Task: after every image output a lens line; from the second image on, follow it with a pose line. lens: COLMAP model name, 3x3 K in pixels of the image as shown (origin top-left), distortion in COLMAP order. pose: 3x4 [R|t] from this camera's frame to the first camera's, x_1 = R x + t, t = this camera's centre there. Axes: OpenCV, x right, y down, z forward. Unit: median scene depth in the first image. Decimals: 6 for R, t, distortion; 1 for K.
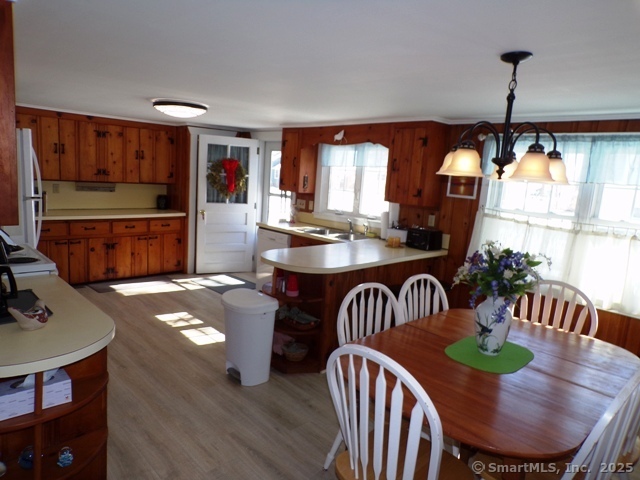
lens RADIAL K [[435.8, 0, 320.0], [0, 435.8, 239.3], [0, 0, 1]] dist [0.001881, 0.013467]
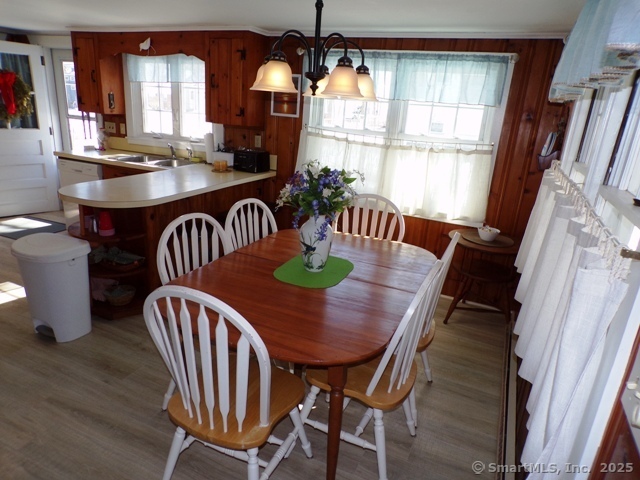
lens RADIAL K [[435.8, 0, 323.5], [0, 435.8, 238.6], [0, 0, 1]] dist [0.001881, 0.013467]
pose [[0.928038, -0.117885, 0.353340, 0.024642], [0.054668, 0.981433, 0.183852, -0.001070], [-0.368453, -0.151305, 0.917251, 0.025726]]
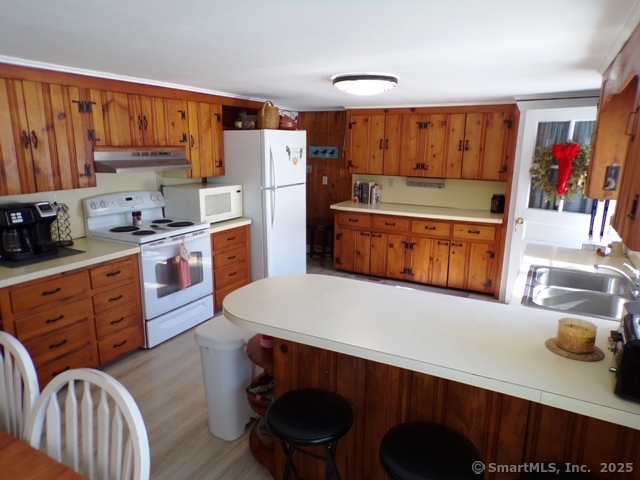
lens RADIAL K [[435.8, 0, 317.7], [0, 435.8, 240.7], [0, 0, 1]] dist [0.001881, 0.013467]
pose [[0.298303, 0.142394, -0.943790, 0.494052], [-0.142093, 0.984416, 0.103612, -0.091624], [0.943835, 0.103198, 0.313887, 0.750343]]
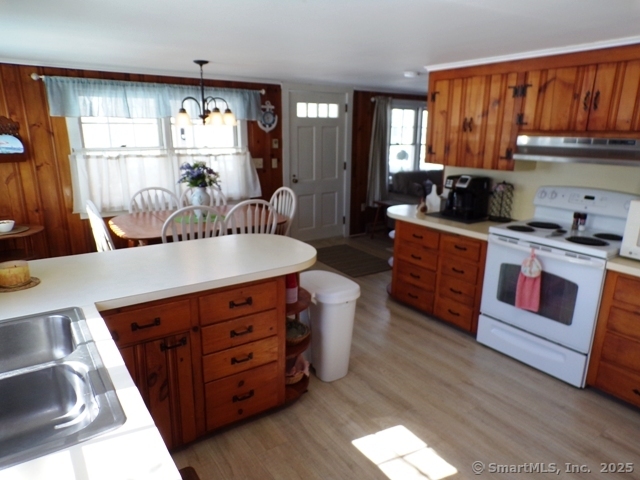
lens RADIAL K [[435.8, 0, 314.8], [0, 435.8, 238.9], [0, 0, 1]] dist [0.001881, 0.013467]
pose [[-0.982330, -0.116266, 0.146666, -0.218657], [-0.045951, 0.909481, 0.413198, -0.260936], [-0.181431, 0.399158, -0.898753, 1.493072]]
